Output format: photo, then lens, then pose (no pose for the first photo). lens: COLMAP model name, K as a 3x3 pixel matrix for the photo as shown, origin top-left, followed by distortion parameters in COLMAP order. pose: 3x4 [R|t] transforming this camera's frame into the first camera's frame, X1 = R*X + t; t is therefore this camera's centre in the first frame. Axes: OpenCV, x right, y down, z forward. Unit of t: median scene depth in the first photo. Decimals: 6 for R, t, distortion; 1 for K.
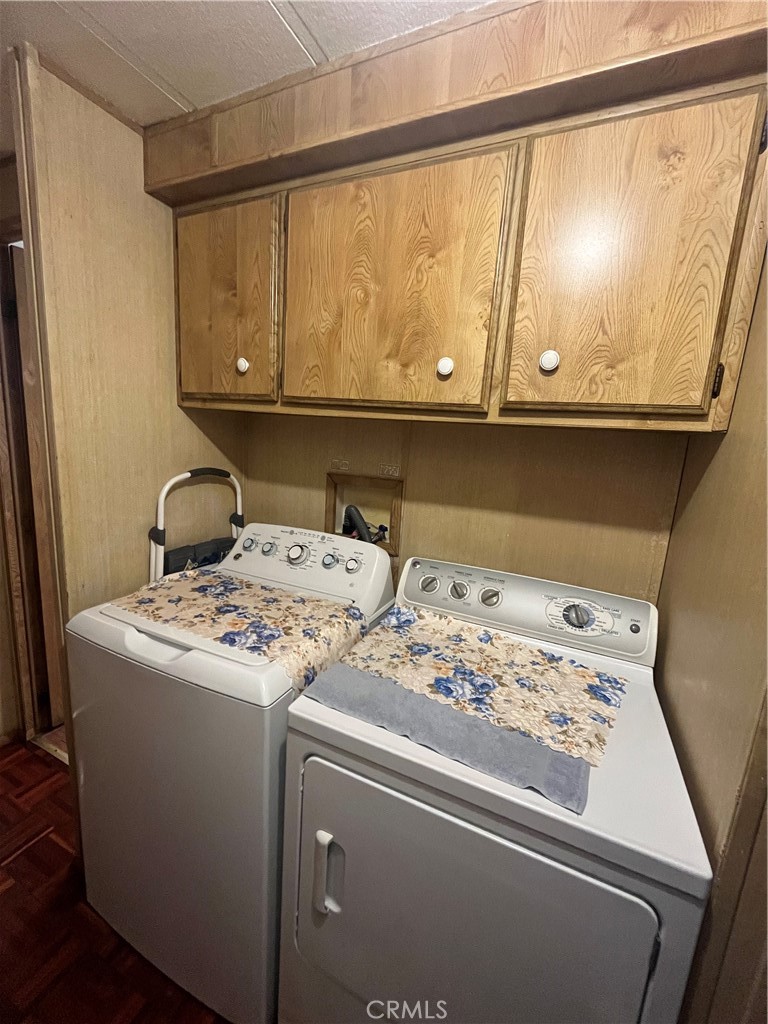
lens RADIAL K [[418.5, 0, 384.0], [0, 418.5, 512.0], [0, 0, 1]] dist [-0.003569, -0.000315]
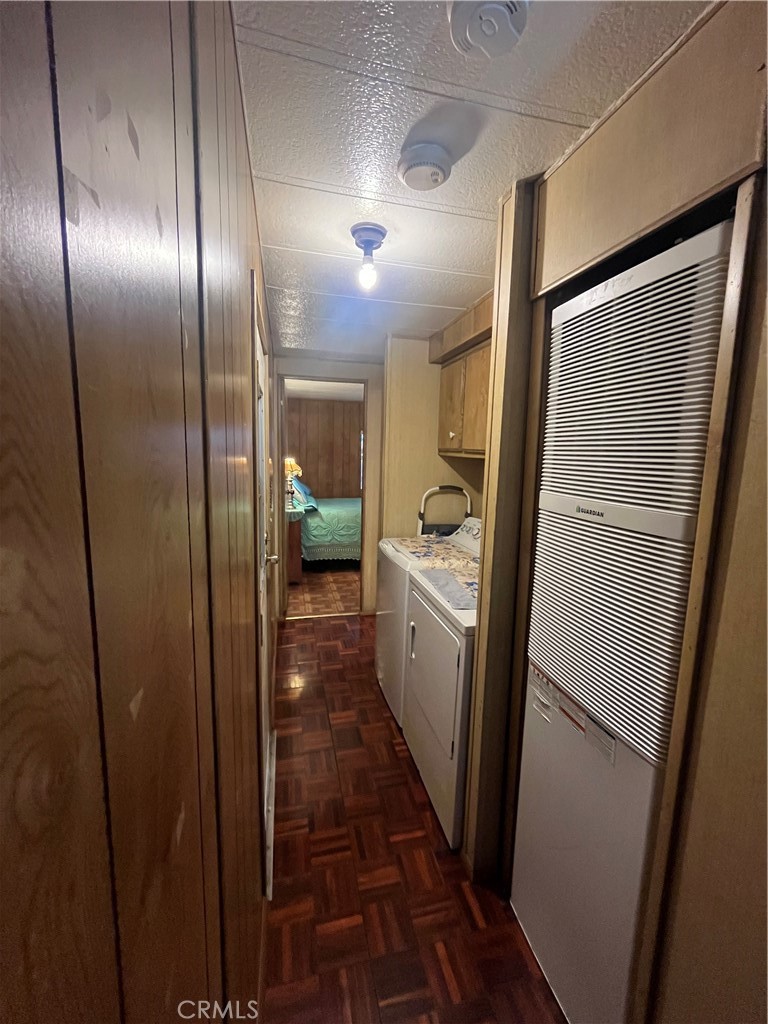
lens RADIAL K [[418.5, 0, 384.0], [0, 418.5, 512.0], [0, 0, 1]] dist [-0.003569, -0.000315]
pose [[0.619327, 0.064030, -0.782518, 1.002500], [-0.124555, 0.992060, -0.017404, 0.096962], [0.775190, 0.108246, 0.622385, -0.470379]]
